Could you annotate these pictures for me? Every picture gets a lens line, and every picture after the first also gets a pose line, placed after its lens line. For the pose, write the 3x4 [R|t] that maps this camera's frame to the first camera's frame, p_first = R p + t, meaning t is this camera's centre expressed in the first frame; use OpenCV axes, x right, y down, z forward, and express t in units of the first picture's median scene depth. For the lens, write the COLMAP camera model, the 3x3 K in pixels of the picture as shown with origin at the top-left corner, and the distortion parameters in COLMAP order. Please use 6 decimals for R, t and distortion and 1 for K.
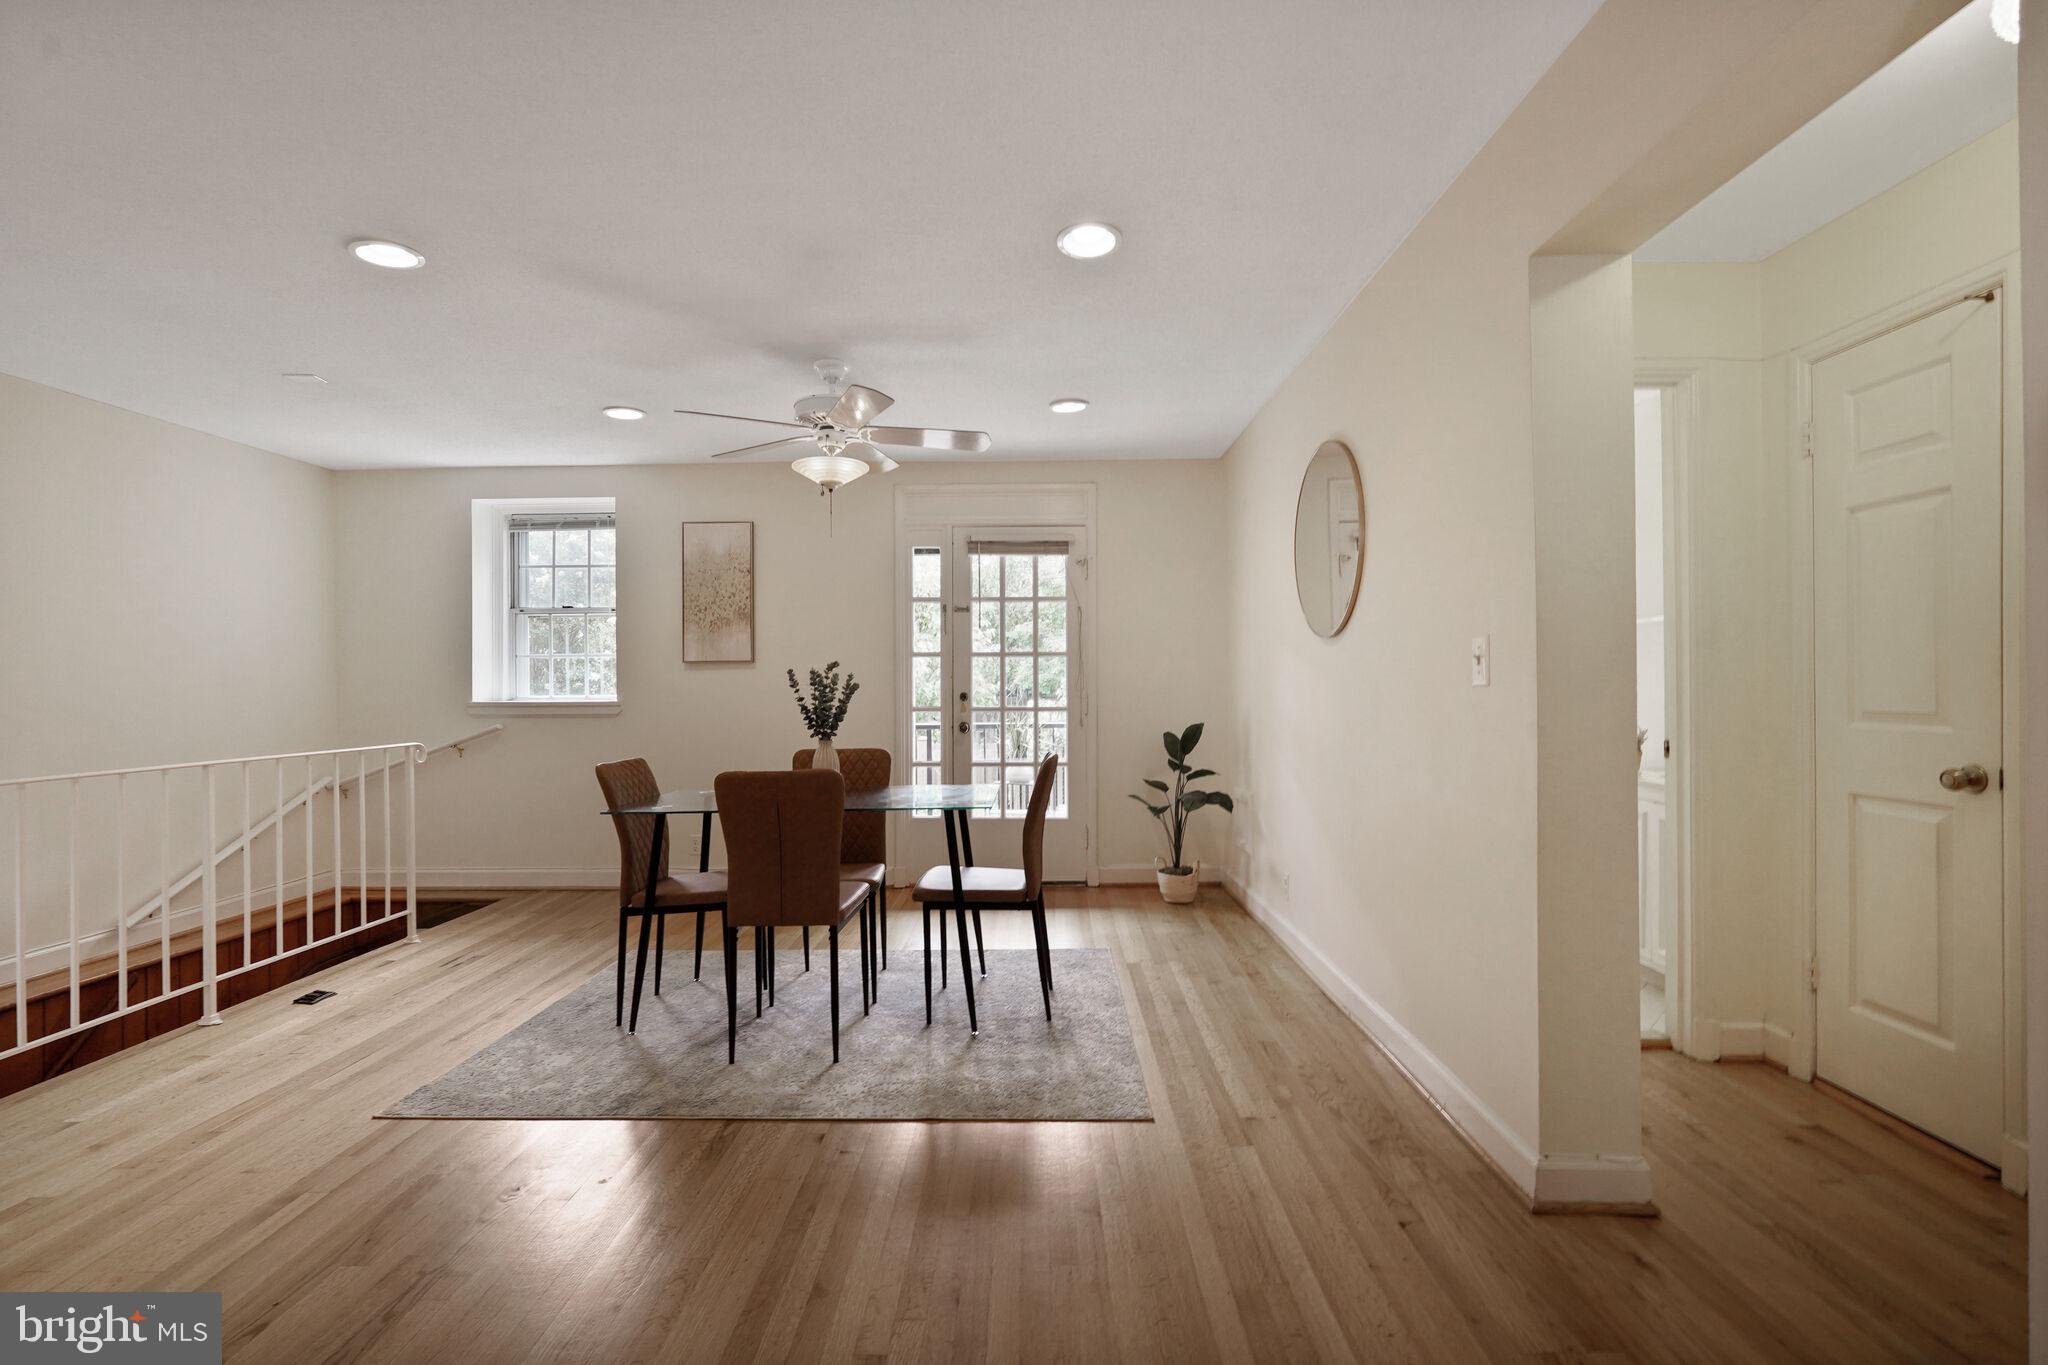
lens RADIAL K [[912.9, 0, 1024.0], [0, 912.9, 682.5], [0, 0, 1]] dist [-0.023013, 0.012339]
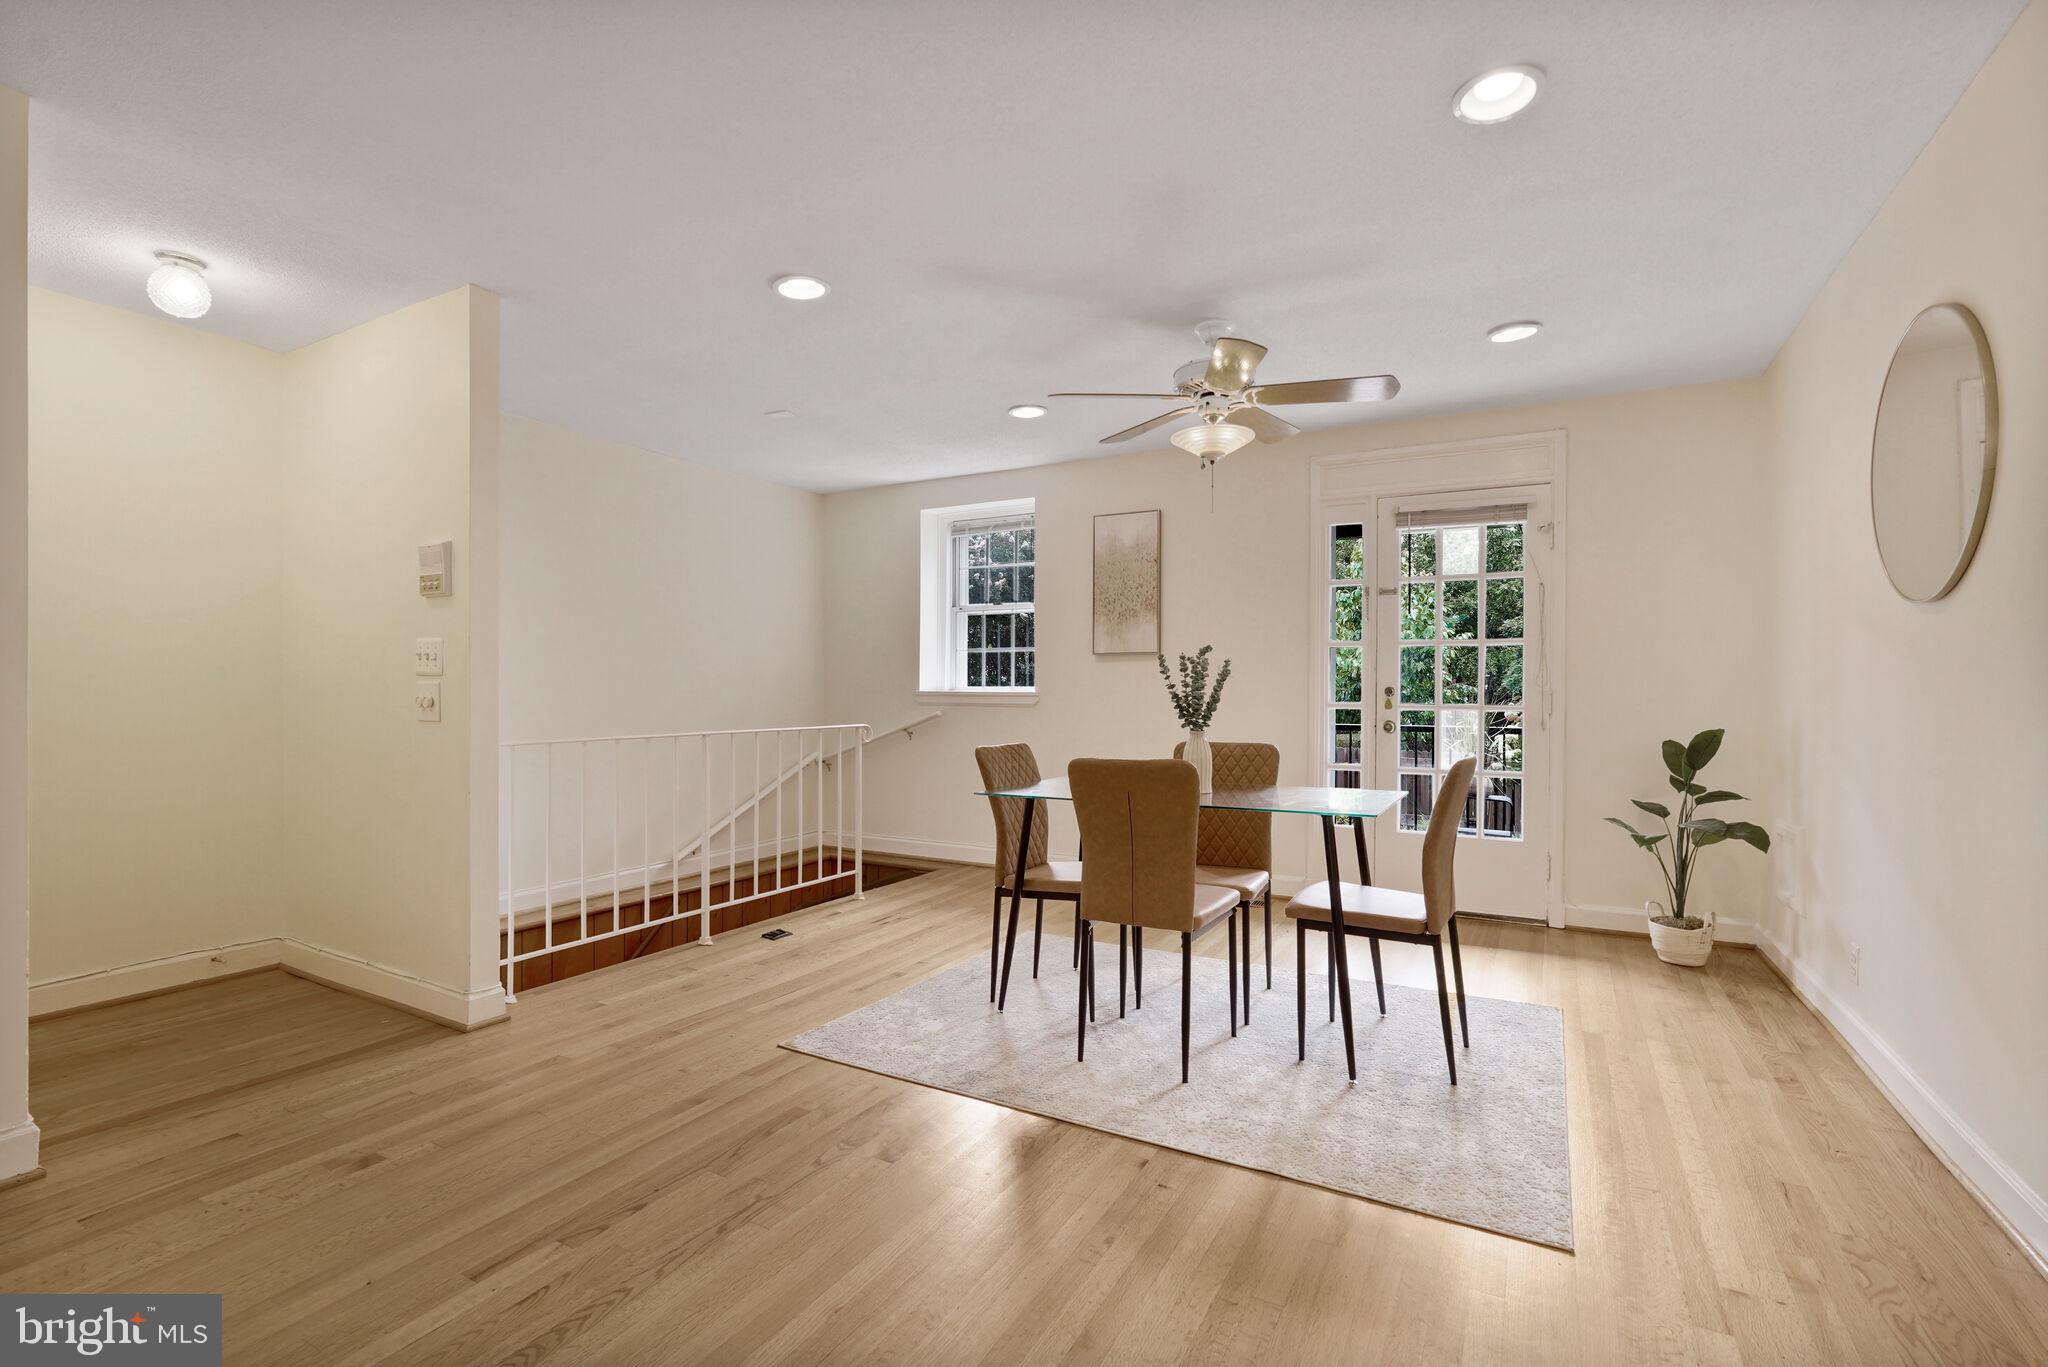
lens RADIAL K [[923.1, 0, 1024.0], [0, 923.1, 683.5], [0, 0, 1]] dist [-0.018343, 0.009670]
pose [[0.878731, 0.007680, -0.477256, 0.075128], [-0.008225, 0.999966, 0.000948, 0.015939], [0.477247, 0.003092, 0.878764, 0.095686]]
